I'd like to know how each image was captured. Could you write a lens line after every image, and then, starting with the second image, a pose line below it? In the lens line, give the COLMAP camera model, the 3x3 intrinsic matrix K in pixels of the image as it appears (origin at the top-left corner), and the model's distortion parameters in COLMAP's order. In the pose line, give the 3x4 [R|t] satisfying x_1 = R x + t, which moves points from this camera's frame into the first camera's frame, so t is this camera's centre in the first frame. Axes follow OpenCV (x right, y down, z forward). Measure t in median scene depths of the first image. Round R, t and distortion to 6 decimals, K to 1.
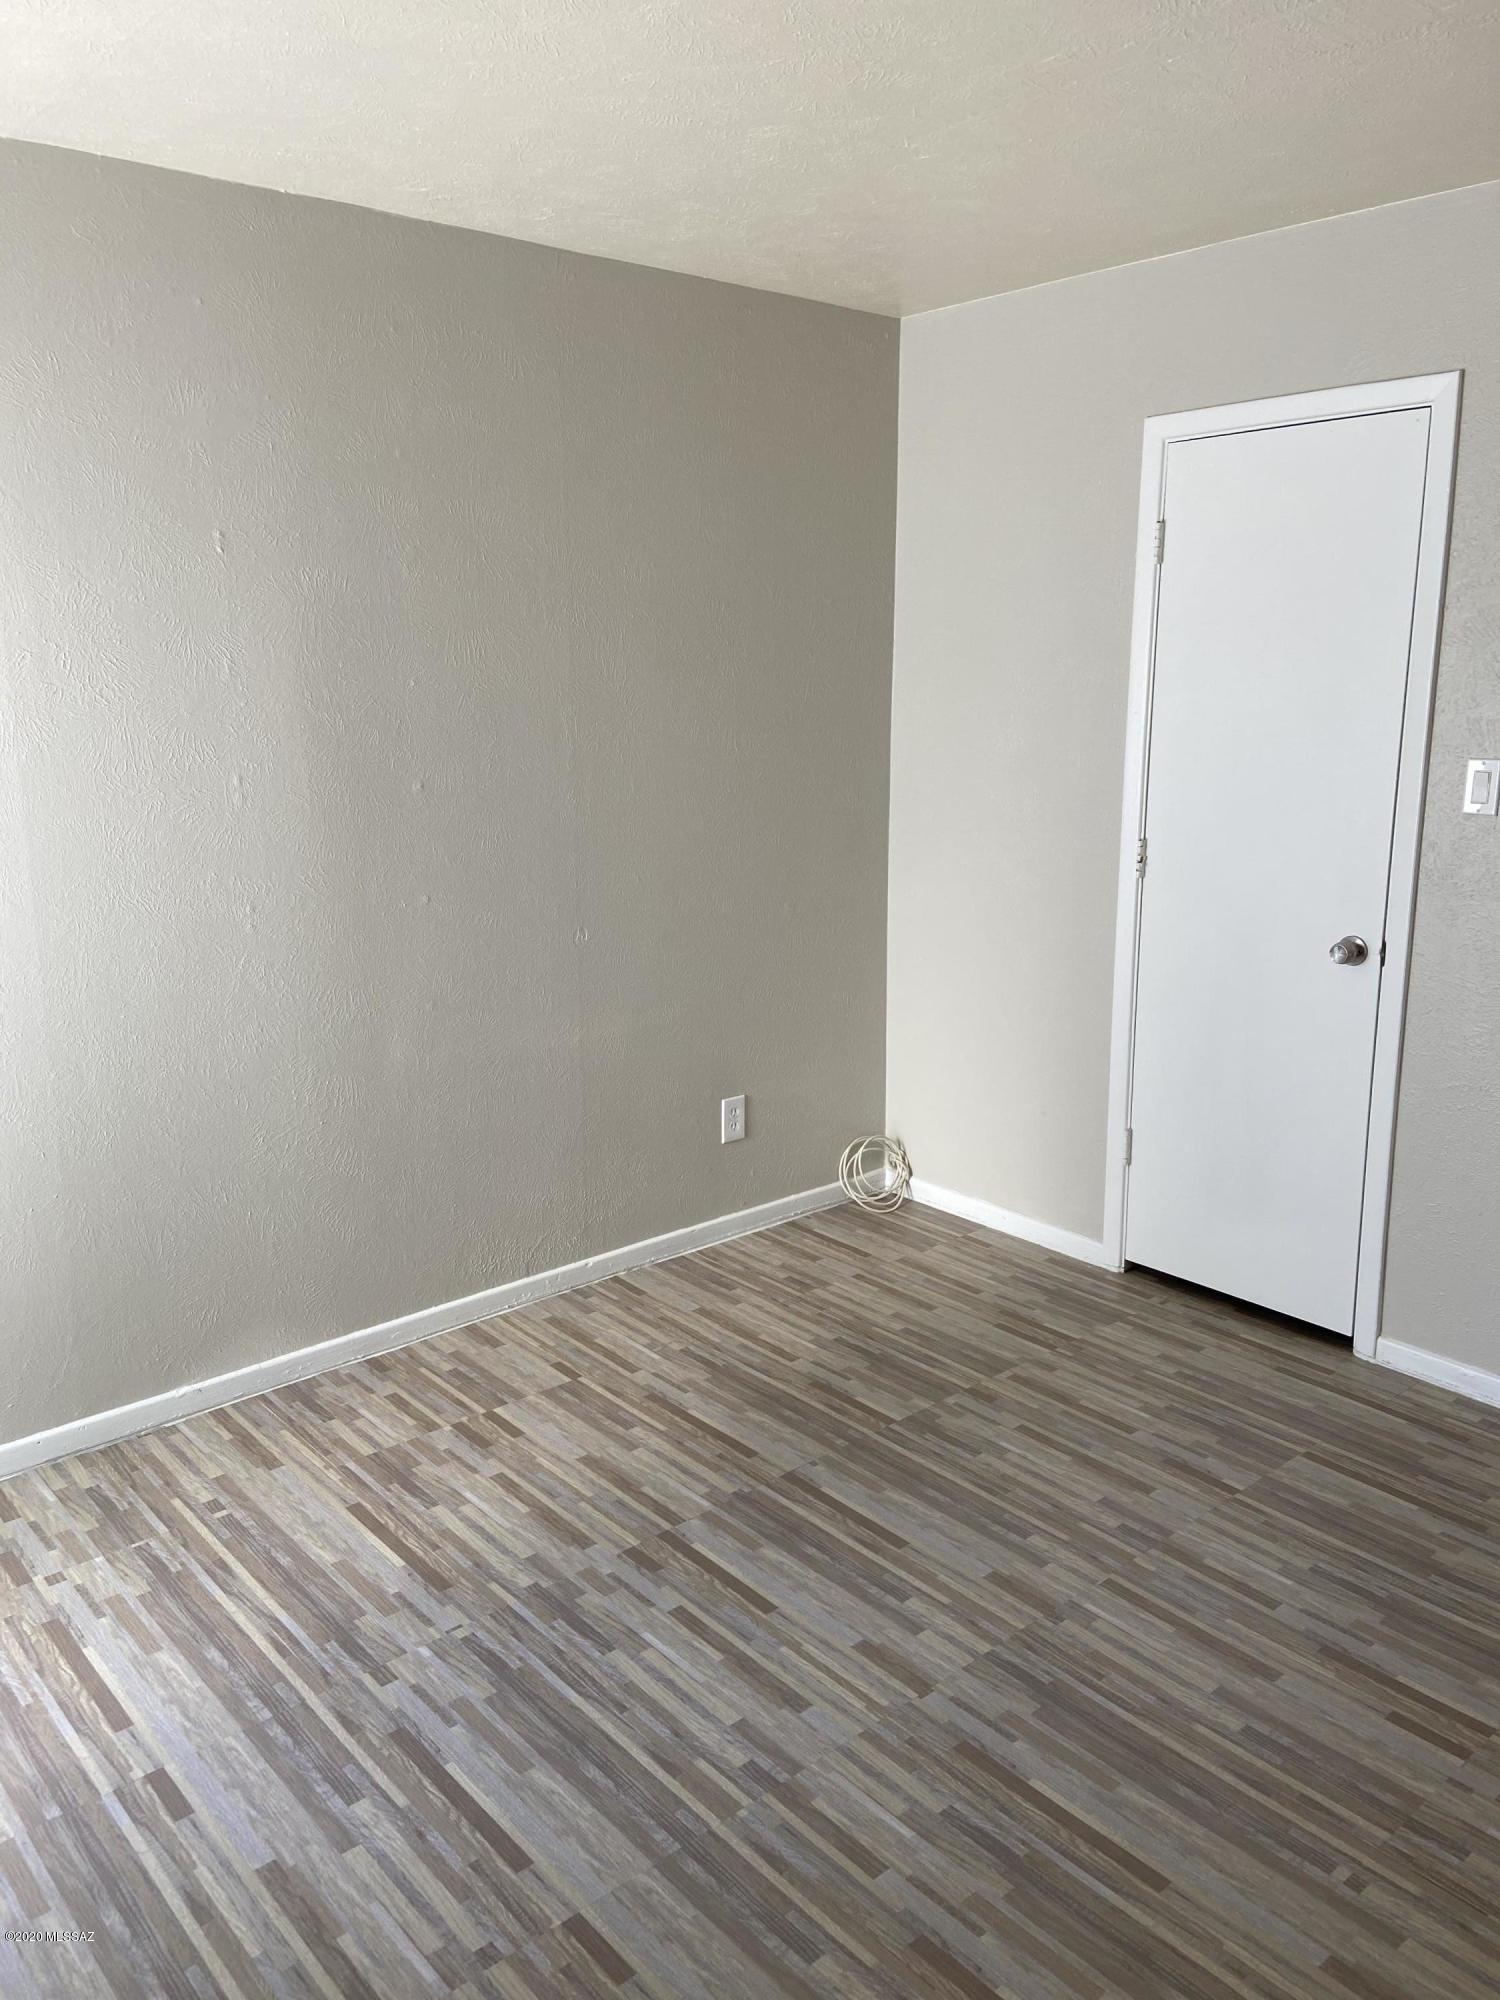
lens RADIAL K [[1507.1, 0, 761.4], [0, 1507.1, 992.0], [0, 0, 1]] dist [0.118873, -0.153354]
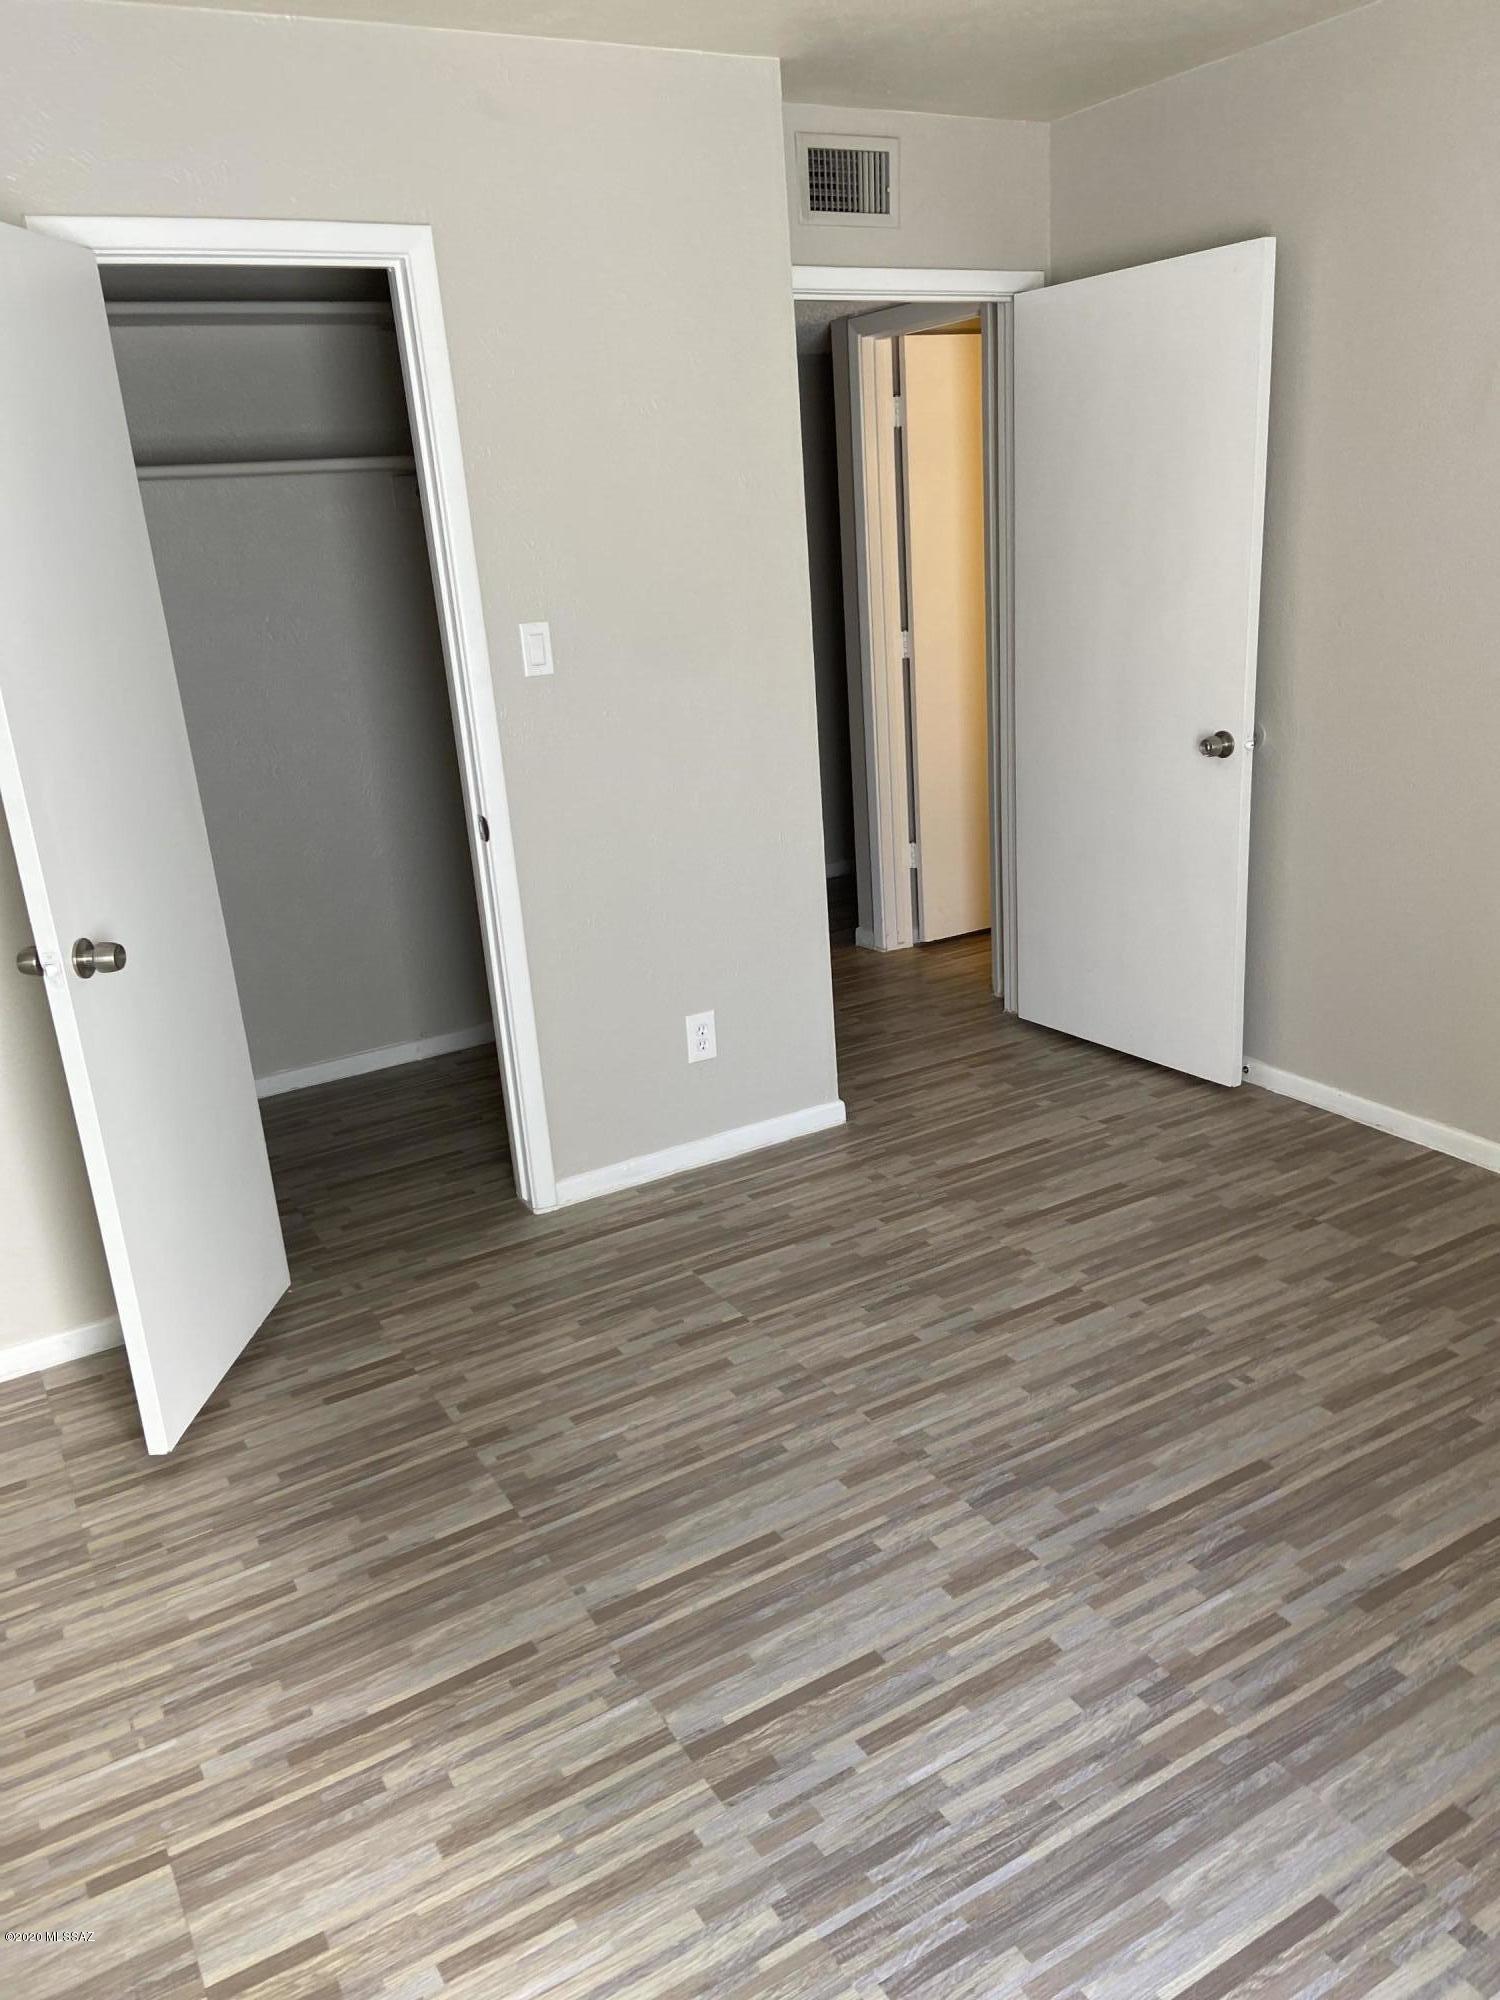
lens RADIAL K [[1507.1, 0, 761.4], [0, 1507.1, 992.0], [0, 0, 1]] dist [0.118873, -0.153354]
pose [[0.180909, -0.307169, 0.934301, -0.635590], [0.274935, 0.927897, 0.251828, -0.152443], [-0.944289, 0.211315, 0.252317, 0.724846]]
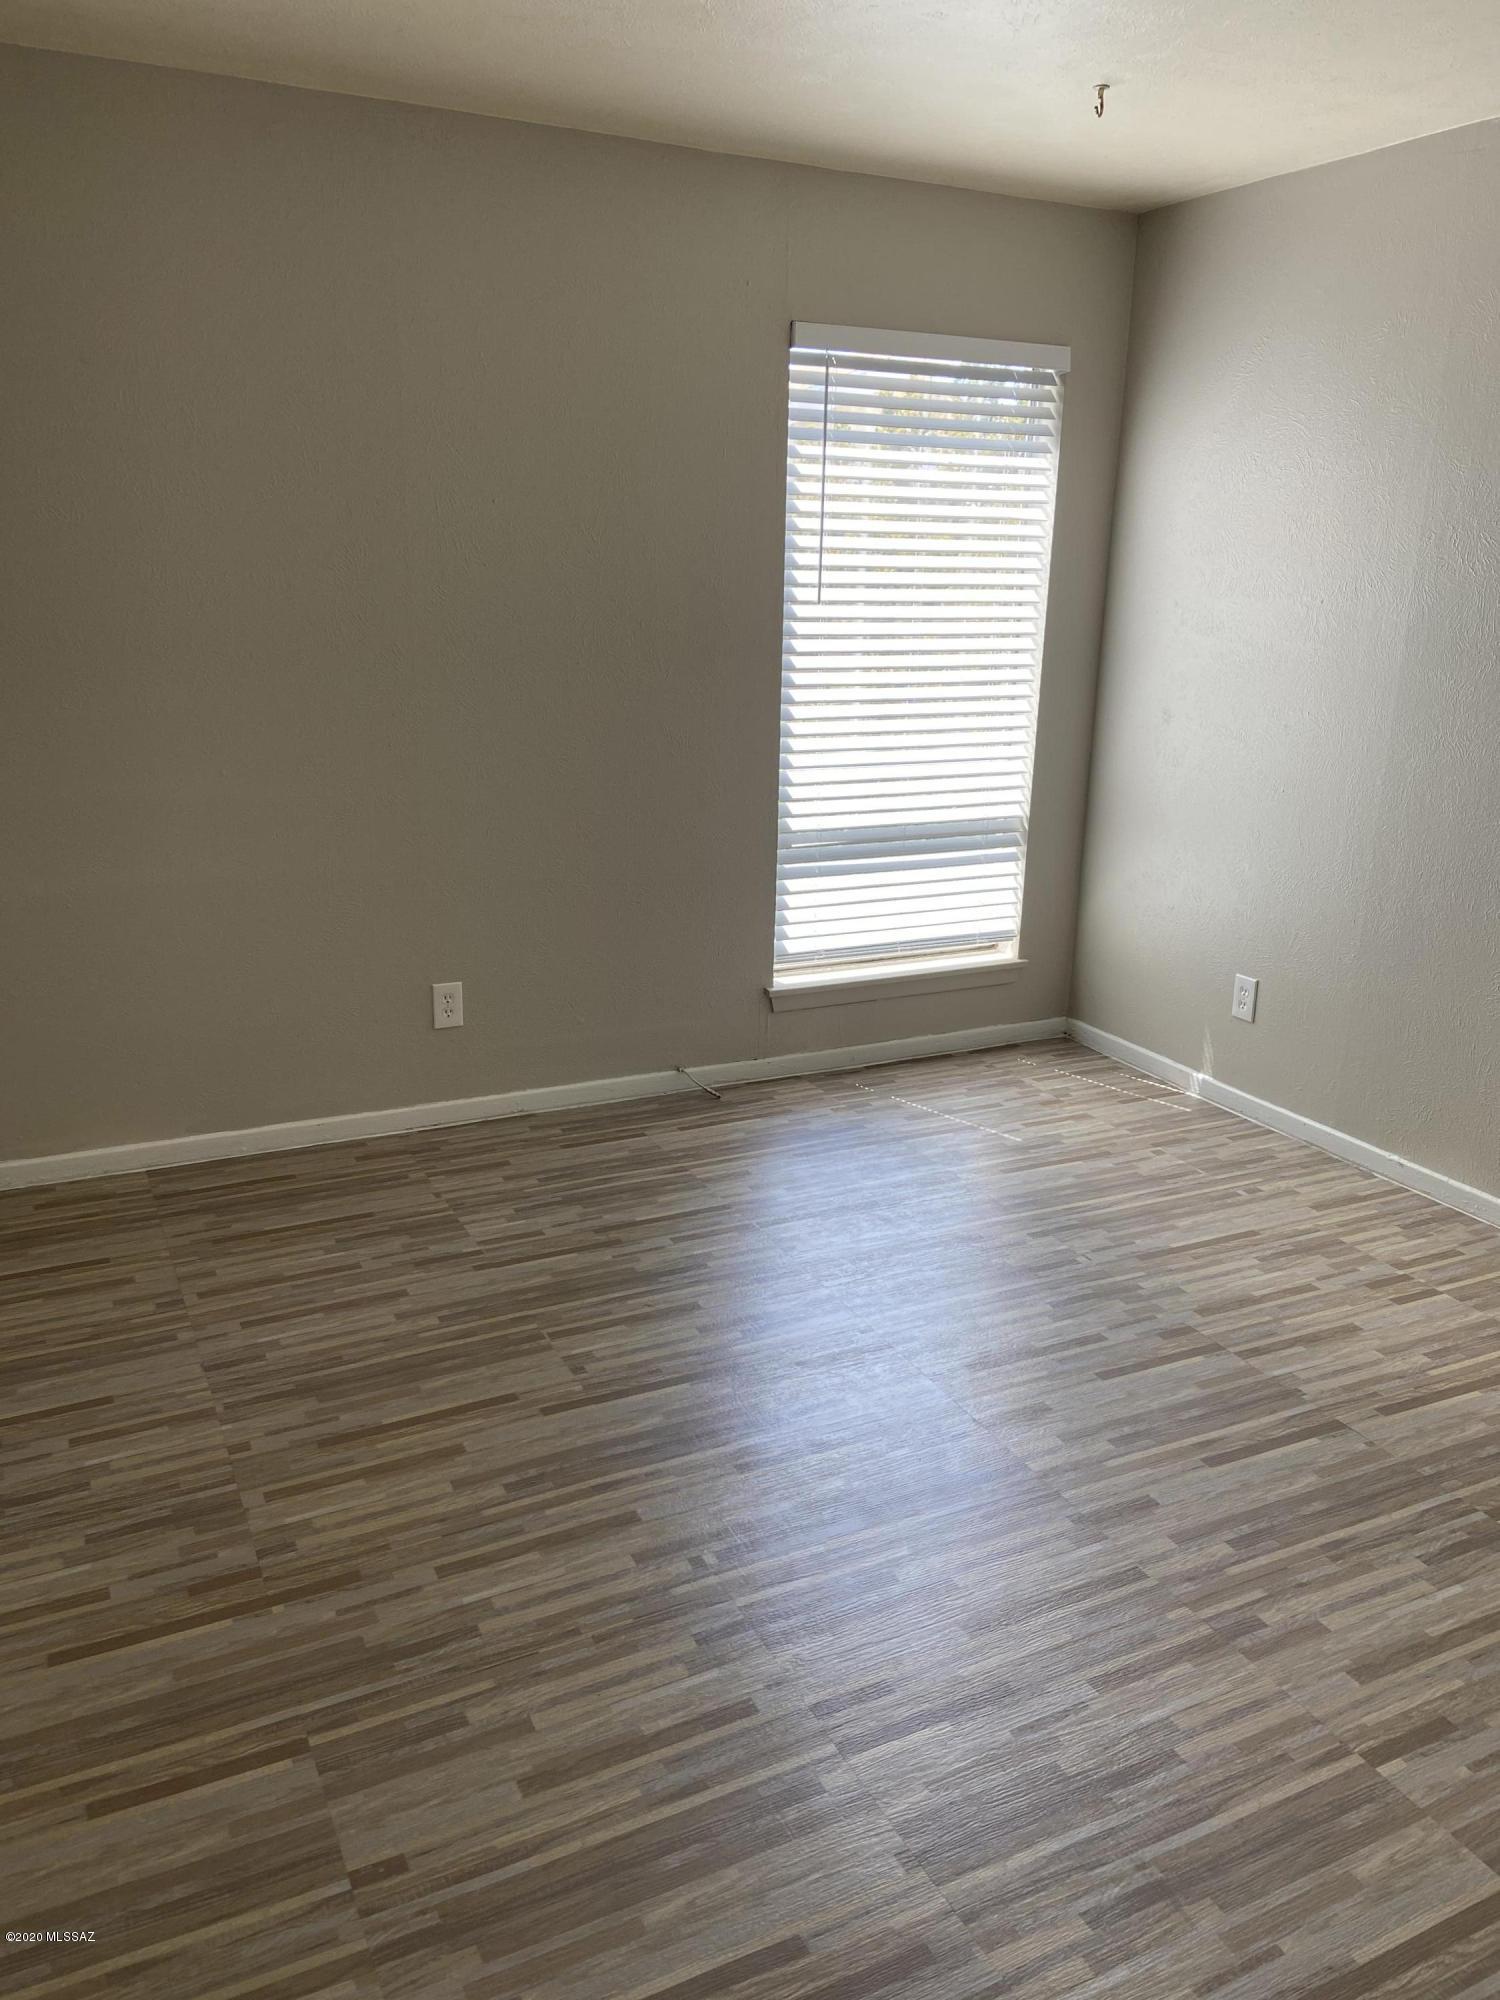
lens RADIAL K [[1507.1, 0, 761.4], [0, 1507.1, 992.0], [0, 0, 1]] dist [0.118873, -0.153354]
pose [[-0.243064, 0.259823, -0.934565, 0.985748], [-0.232847, 0.919661, 0.316238, -0.148133], [0.941649, 0.294476, -0.163037, 0.810454]]
